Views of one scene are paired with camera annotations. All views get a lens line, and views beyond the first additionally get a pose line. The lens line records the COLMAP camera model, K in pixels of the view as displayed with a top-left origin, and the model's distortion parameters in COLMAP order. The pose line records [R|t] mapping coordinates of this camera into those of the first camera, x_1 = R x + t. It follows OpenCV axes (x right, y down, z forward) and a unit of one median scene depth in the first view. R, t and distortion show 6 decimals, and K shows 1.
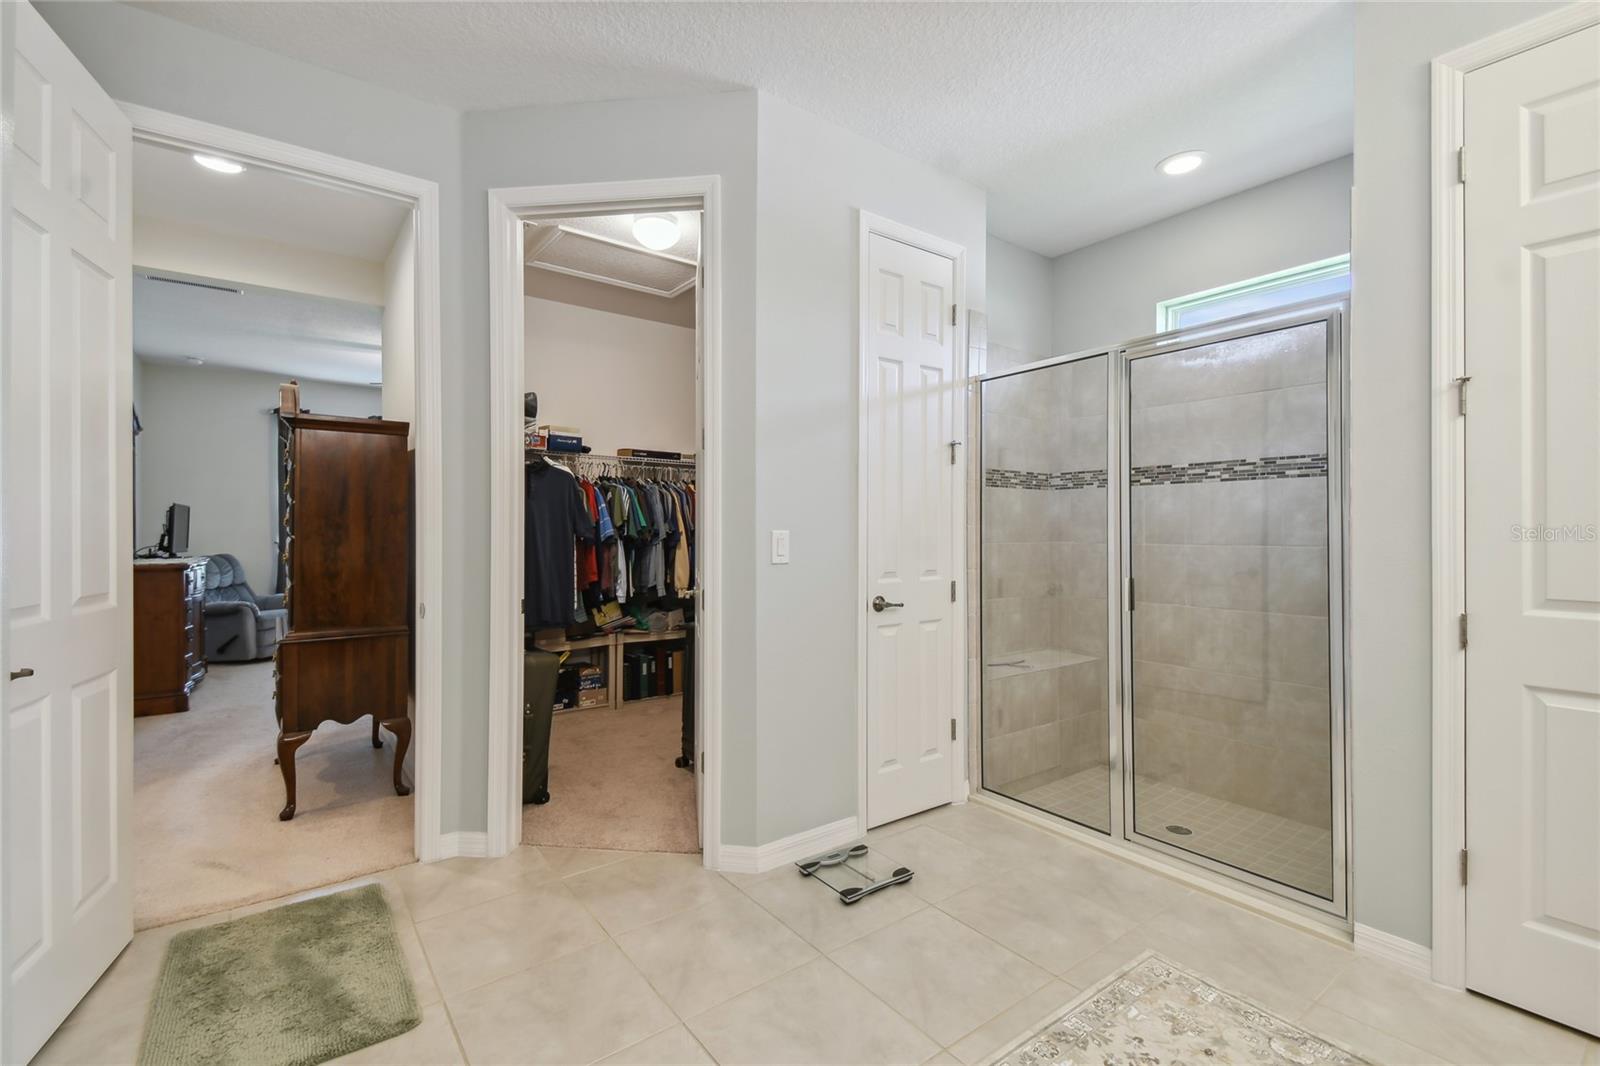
lens RADIAL K [[701.9, 0, 795.9], [0, 701.9, 524.1], [0, 0, 1]] dist [0.050454, -0.027384]
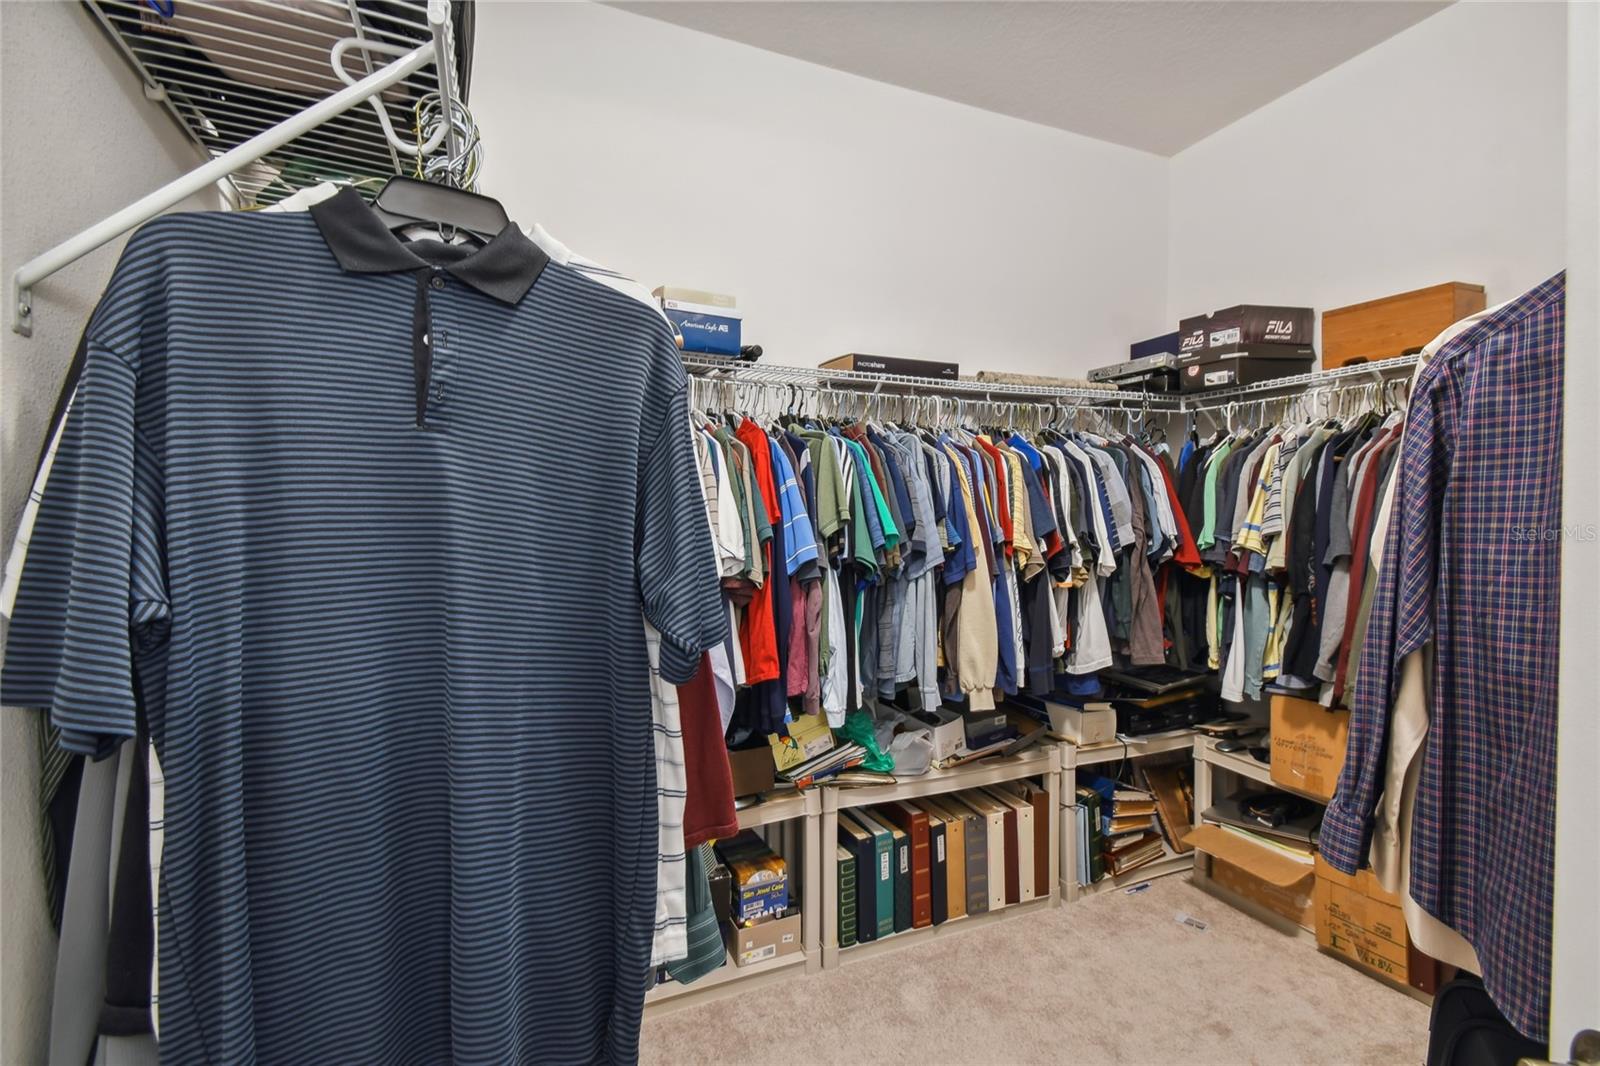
lens RADIAL K [[701.9, 0, 795.9], [0, 701.9, 524.1], [0, 0, 1]] dist [0.050454, -0.027384]
pose [[0.969532, 0.000837, -0.244964, -0.167105], [0.003718, 0.999829, 0.018130, -0.010095], [0.244937, -0.018488, 0.969363, 0.592322]]
